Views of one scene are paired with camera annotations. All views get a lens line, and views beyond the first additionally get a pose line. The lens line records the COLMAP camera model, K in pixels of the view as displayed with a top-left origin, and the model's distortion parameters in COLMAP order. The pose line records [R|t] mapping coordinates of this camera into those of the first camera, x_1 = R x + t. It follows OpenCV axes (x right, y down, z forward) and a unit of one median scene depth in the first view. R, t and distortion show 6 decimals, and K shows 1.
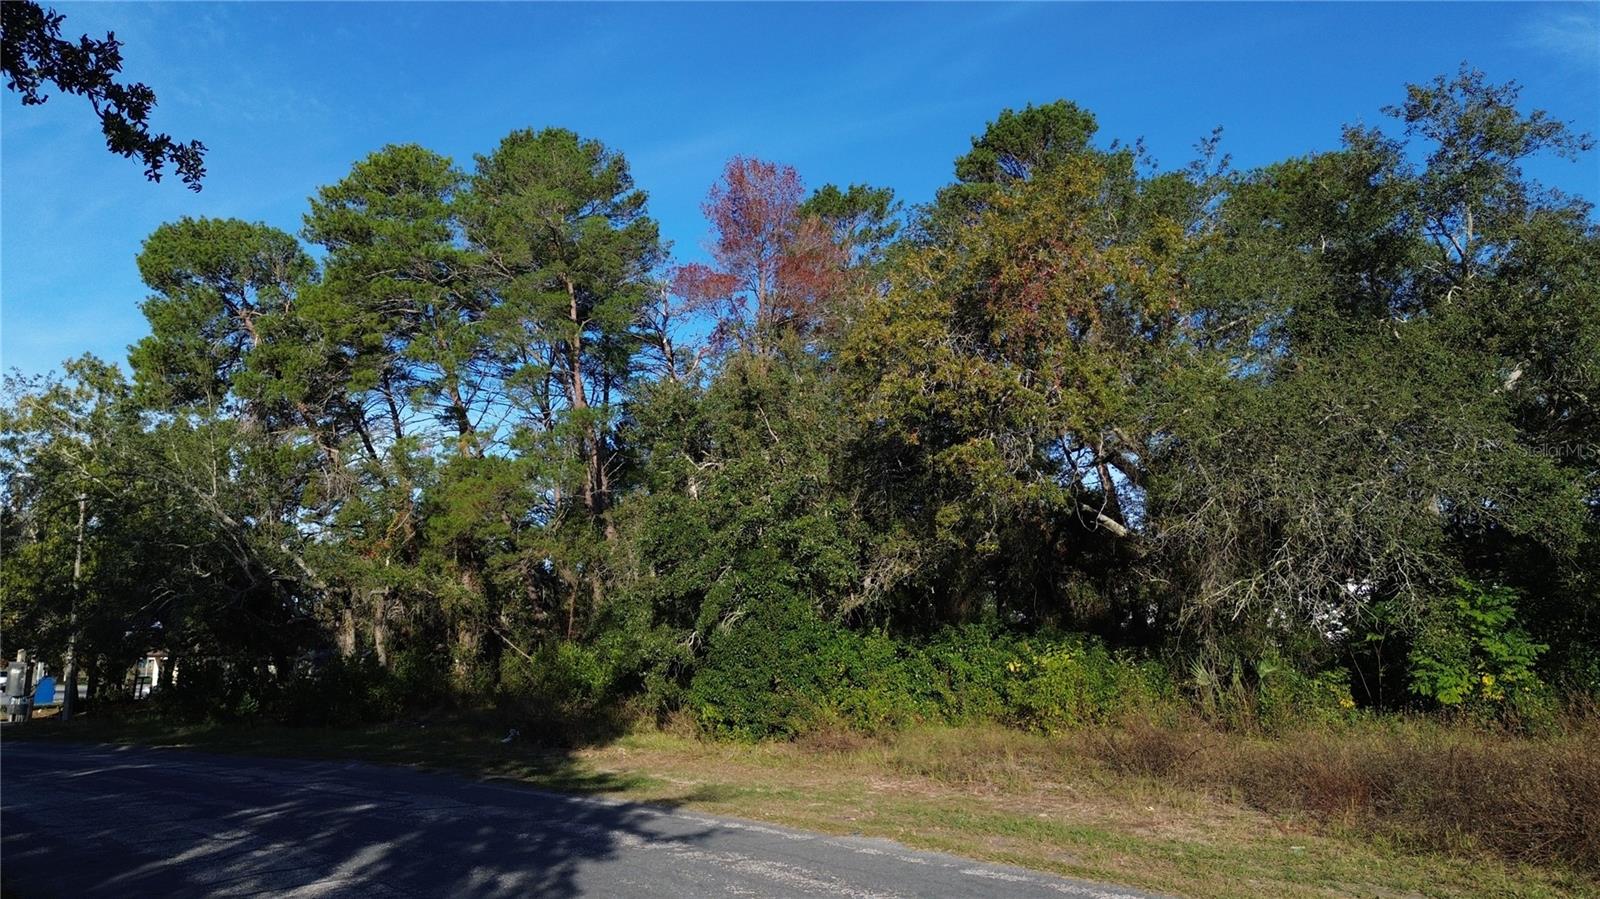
lens RADIAL K [[1117.6, 0, 795.3], [0, 1117.6, 443.7], [0, 0, 1]] dist [0.068281, -0.072256]
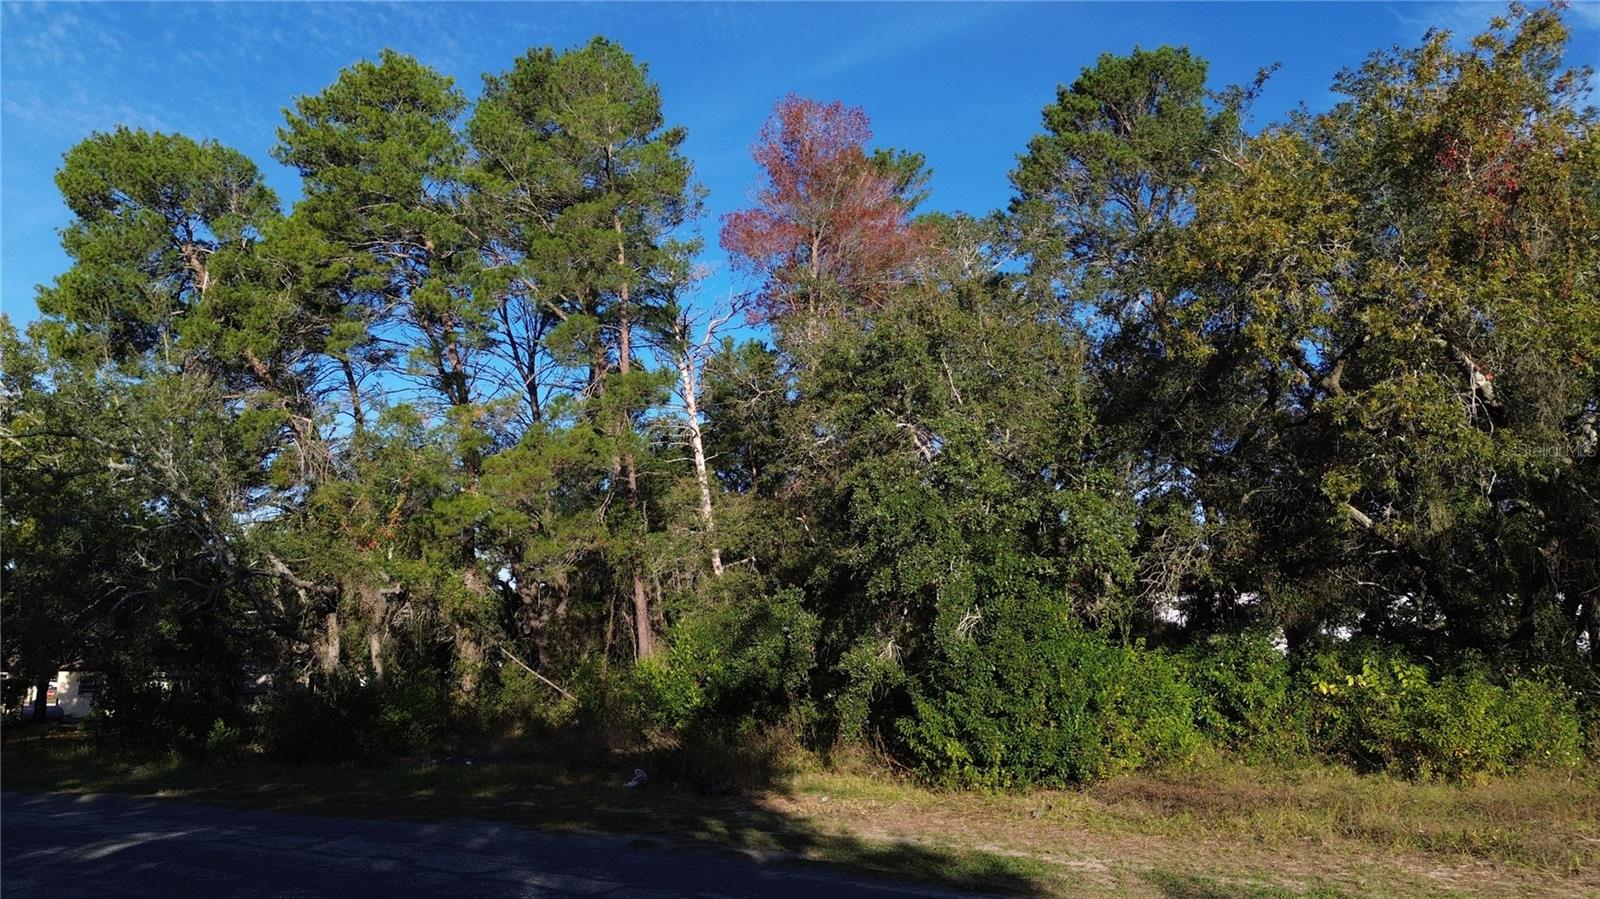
lens RADIAL K [[1117.6, 0, 795.3], [0, 1117.6, 443.7], [0, 0, 1]] dist [0.068281, -0.072256]
pose [[0.993697, 0.021902, 0.109935, -0.163267], [-0.020647, 0.999708, -0.012536, 0.029481], [-0.110178, 0.010187, 0.993860, 0.164249]]
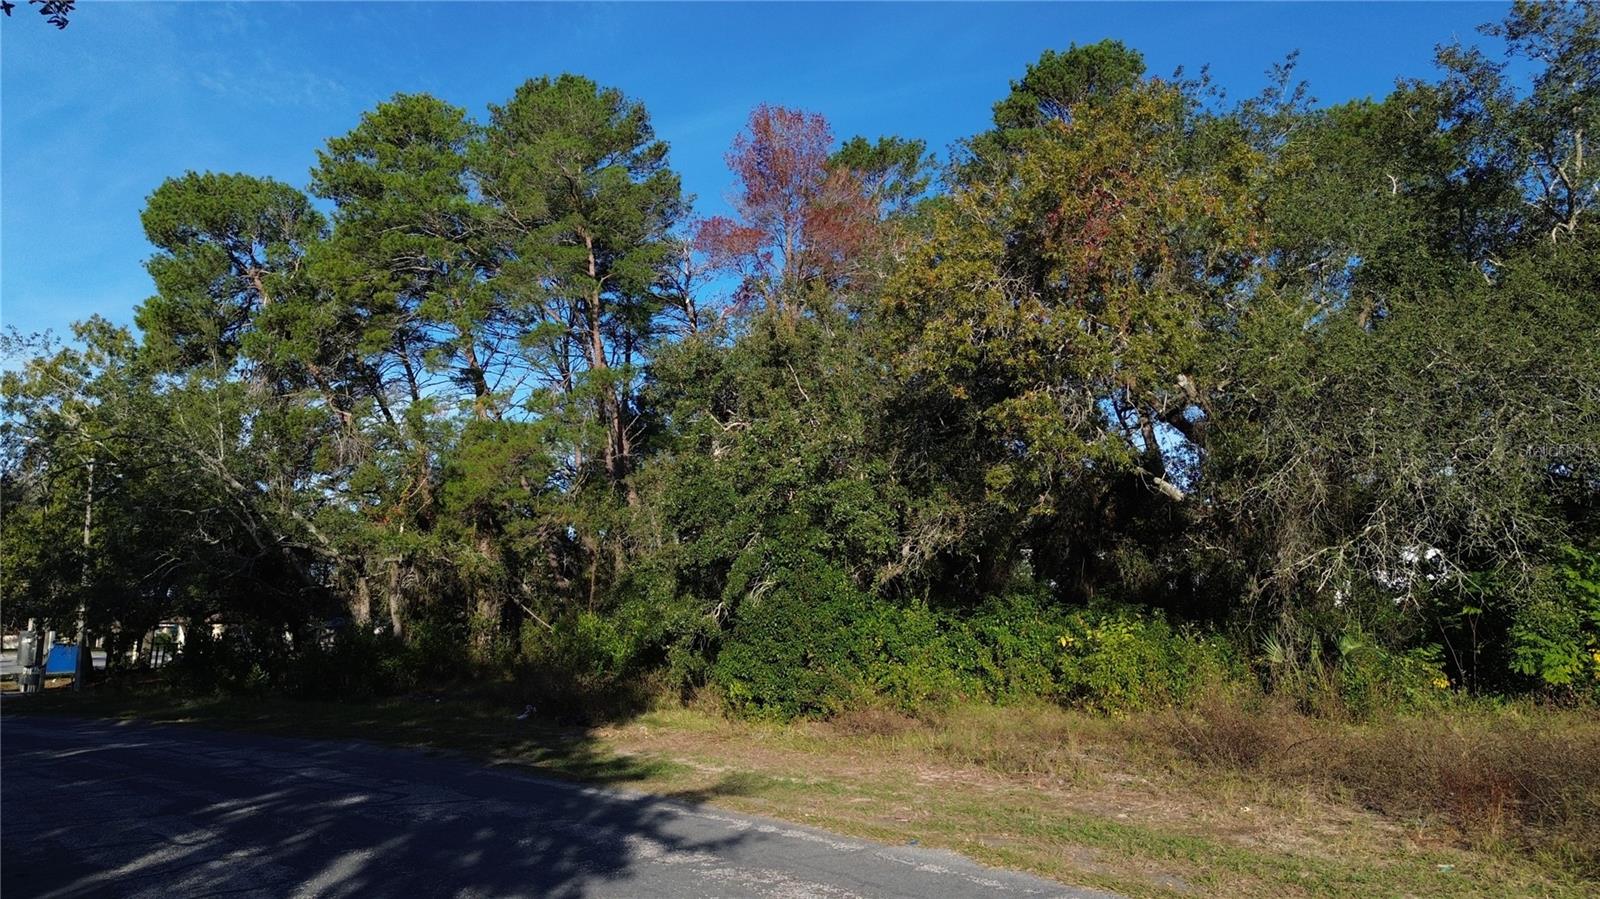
lens RADIAL K [[1117.6, 0, 795.3], [0, 1117.6, 443.7], [0, 0, 1]] dist [0.068281, -0.072256]
pose [[0.999776, -0.001721, -0.021073, -0.005120], [0.002309, 0.999607, 0.027931, 0.006108], [0.021017, -0.027973, 0.999388, 0.047340]]
